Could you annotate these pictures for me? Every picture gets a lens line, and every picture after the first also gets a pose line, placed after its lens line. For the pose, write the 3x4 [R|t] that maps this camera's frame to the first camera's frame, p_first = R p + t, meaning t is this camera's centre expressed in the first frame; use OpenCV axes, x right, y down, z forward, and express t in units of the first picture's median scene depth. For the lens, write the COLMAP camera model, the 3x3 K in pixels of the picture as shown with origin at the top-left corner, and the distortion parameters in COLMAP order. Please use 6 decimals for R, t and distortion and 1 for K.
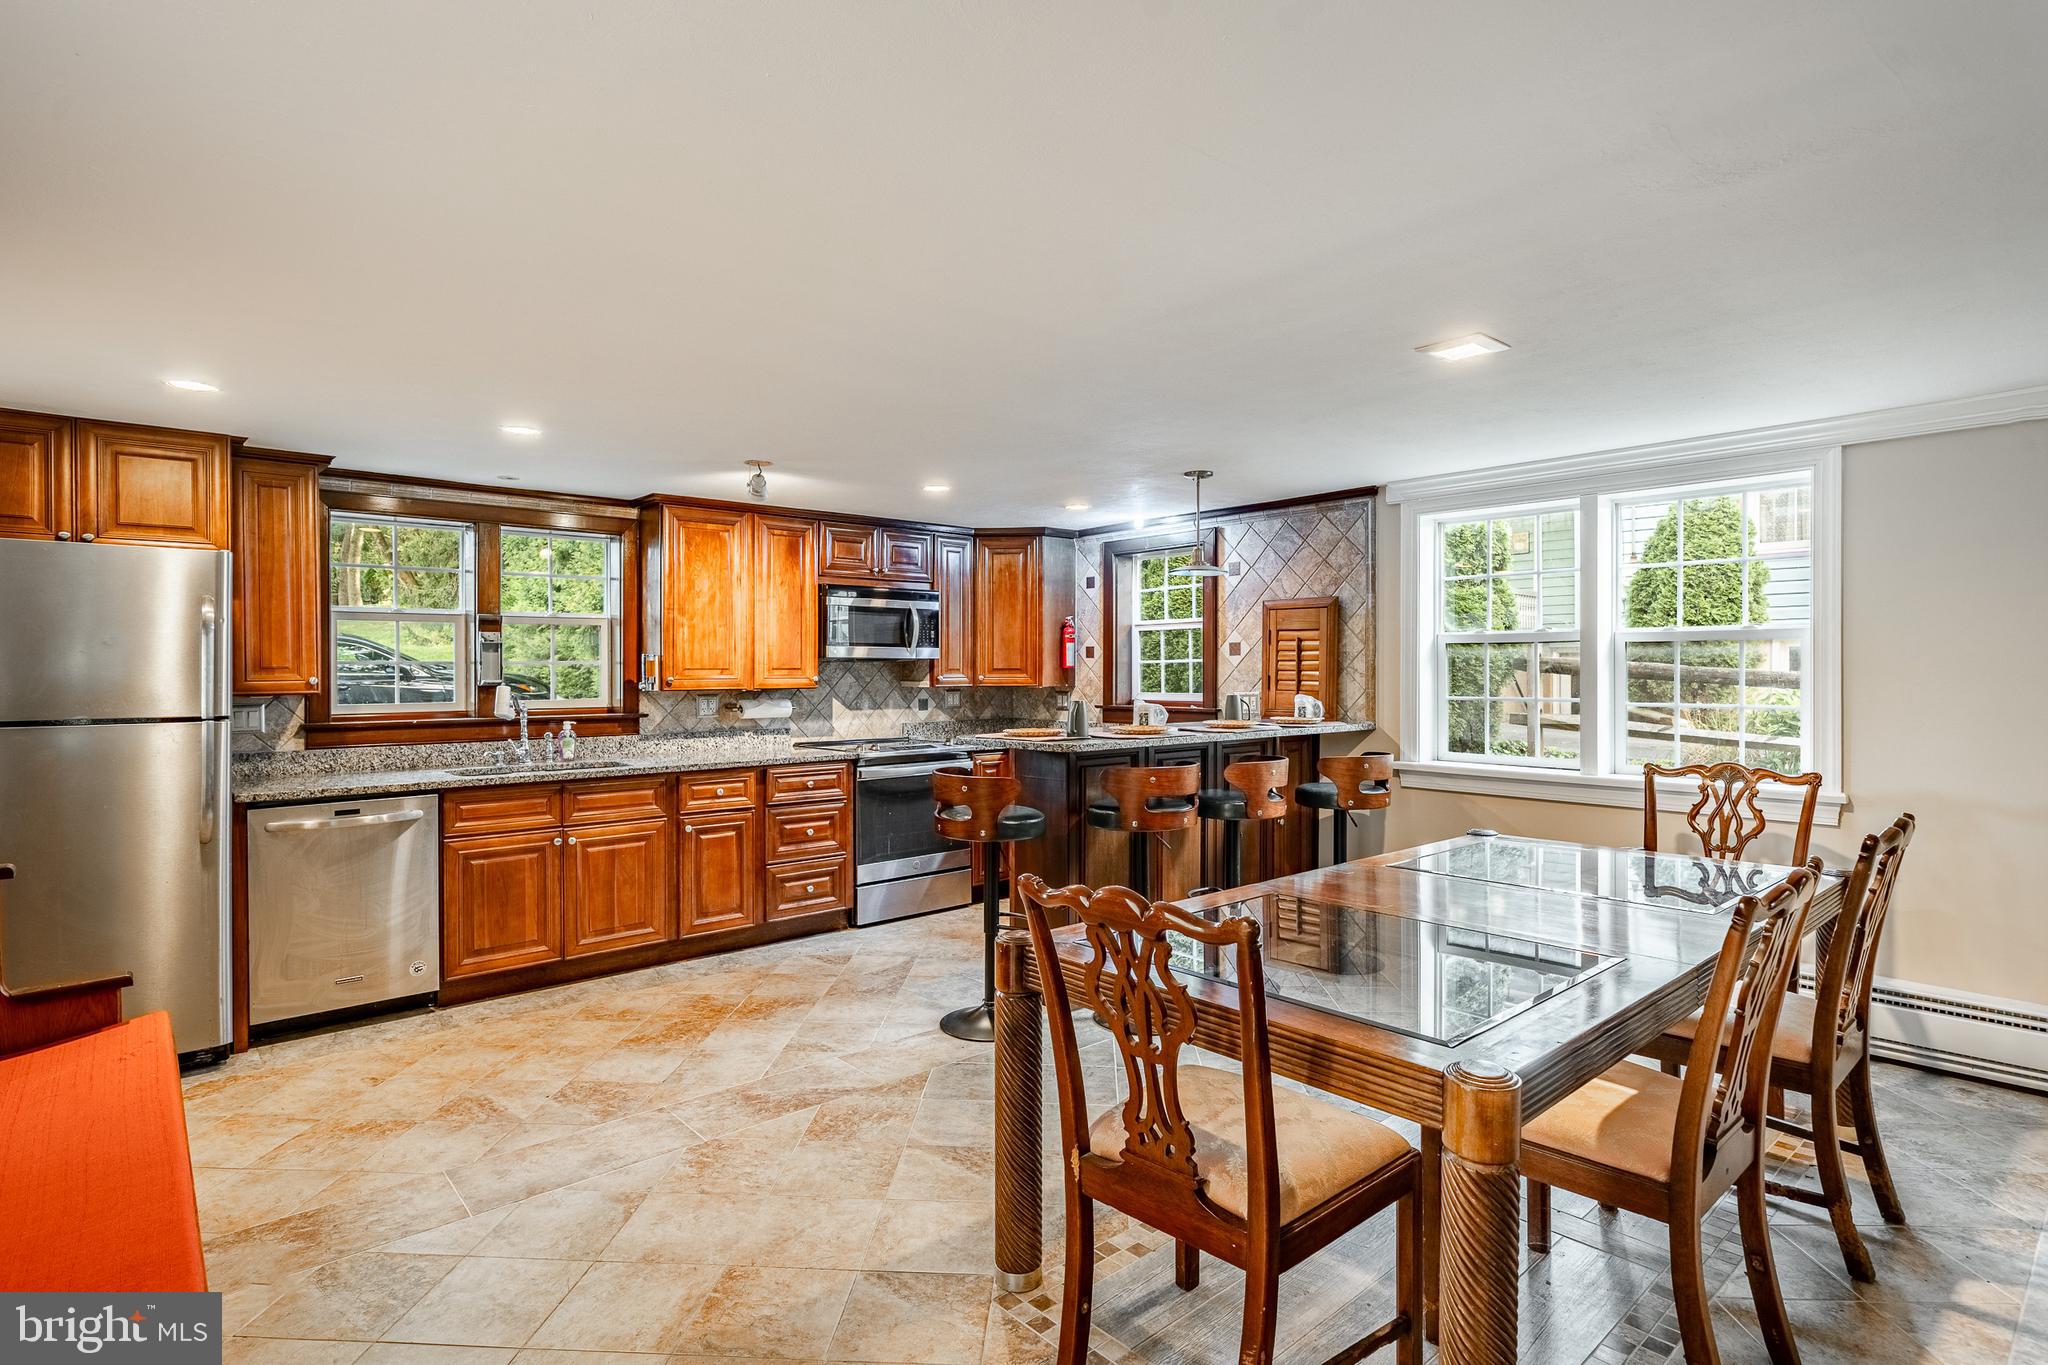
lens RADIAL K [[1037.5, 0, 1024.0], [0, 1037.5, 682.5], [0, 0, 1]] dist [0.000275, 0.000065]
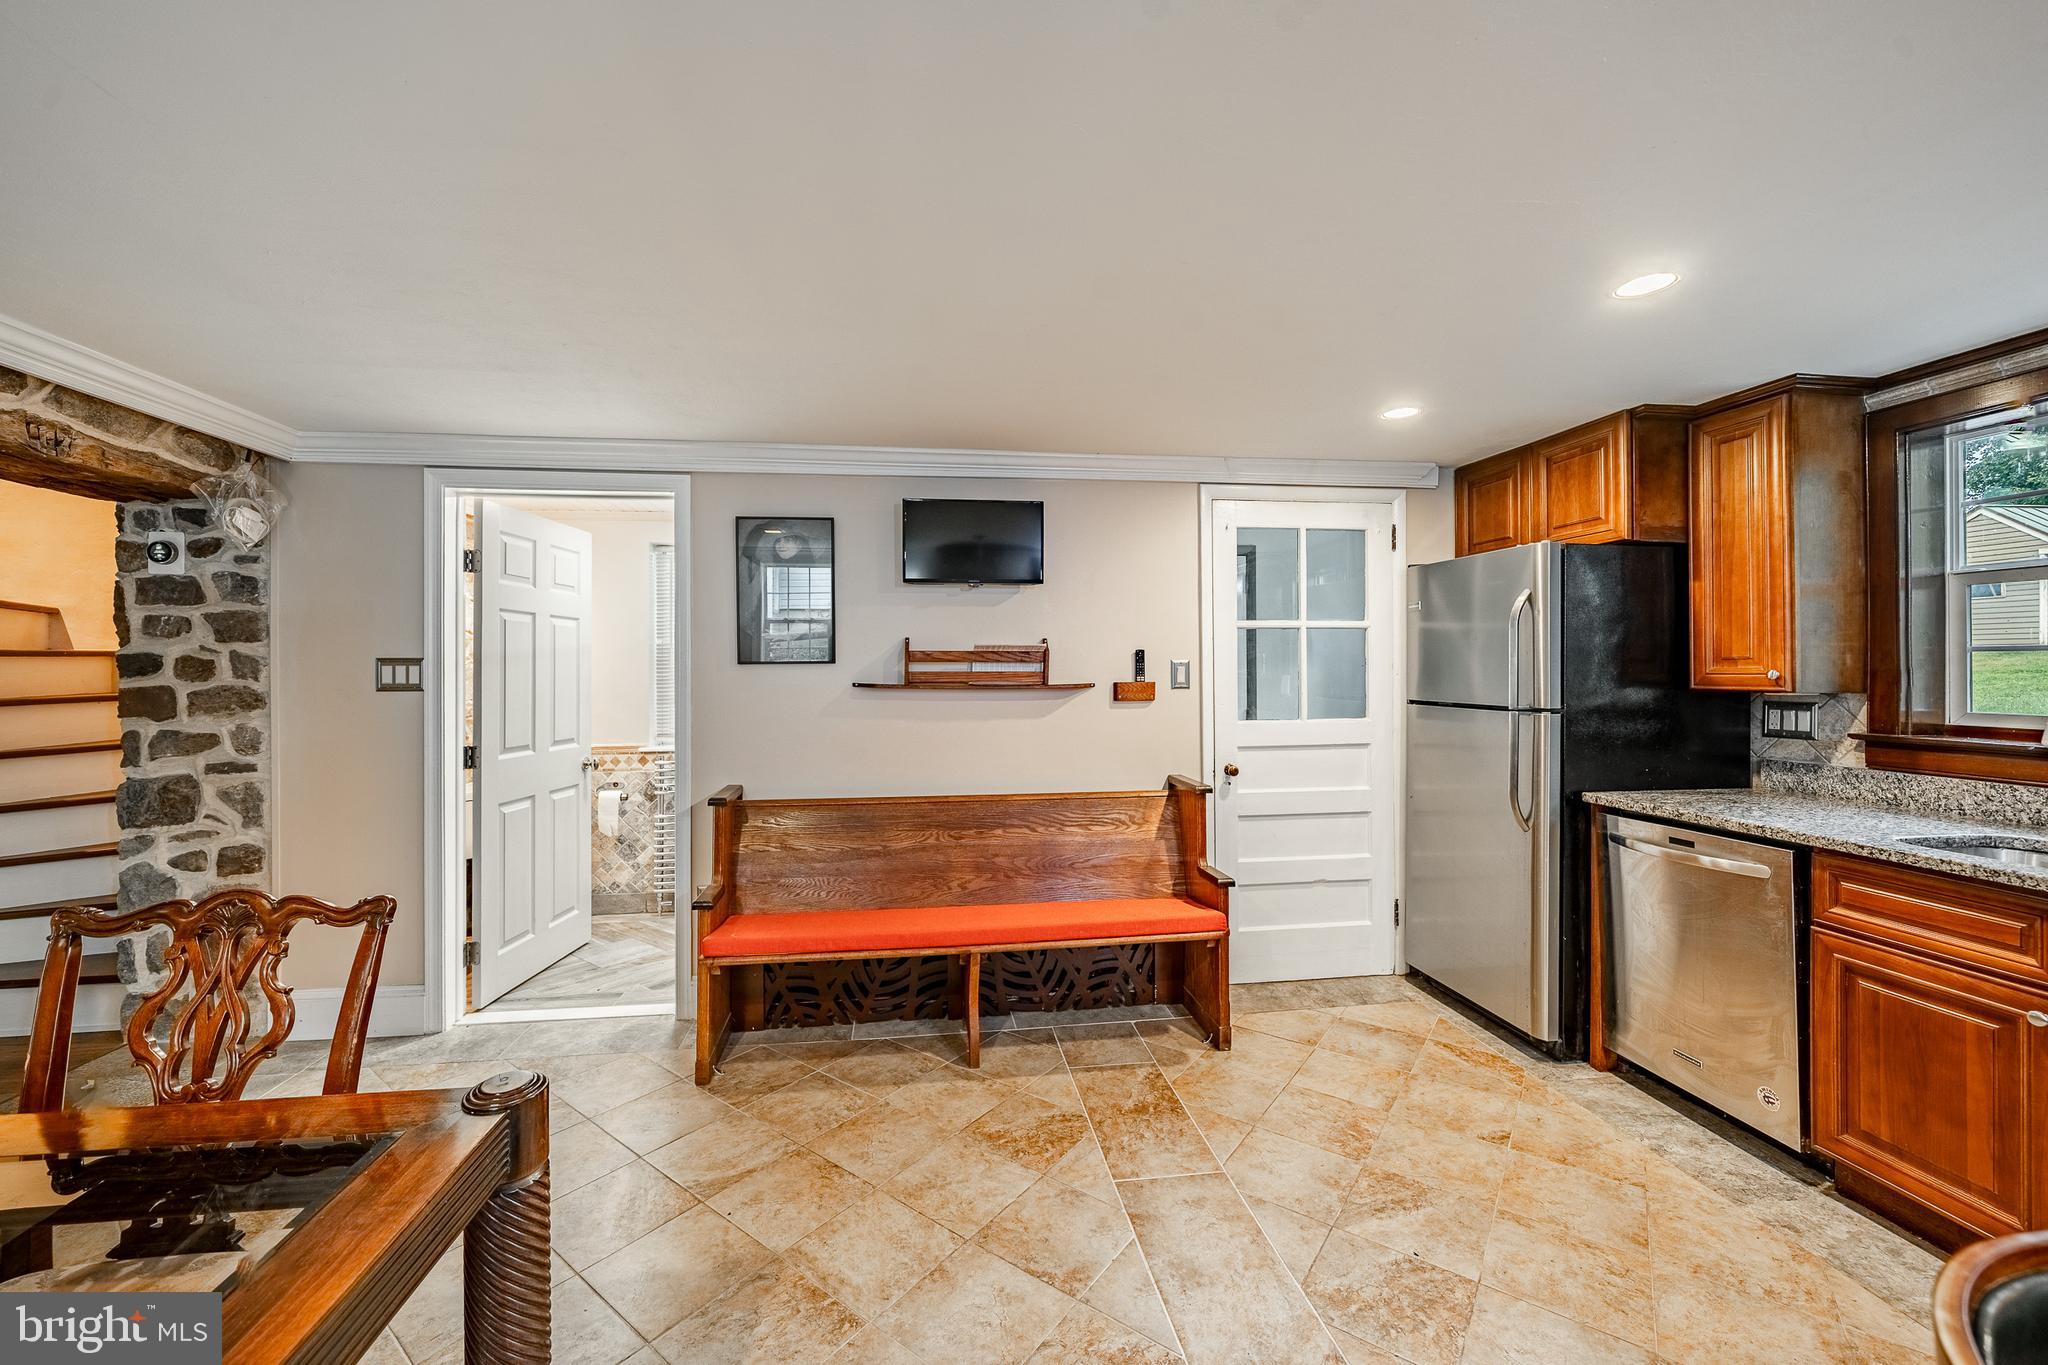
lens RADIAL K [[810.3, 0, 1019.4], [0, 810.3, 670.9], [0, 0, 1]] dist [-0.011397, 0.000091]
pose [[-0.565721, 0.009648, -0.824540, 0.126521], [-0.005380, 0.999867, 0.015390, -0.011029], [0.824579, 0.013143, -0.565594, 0.894585]]
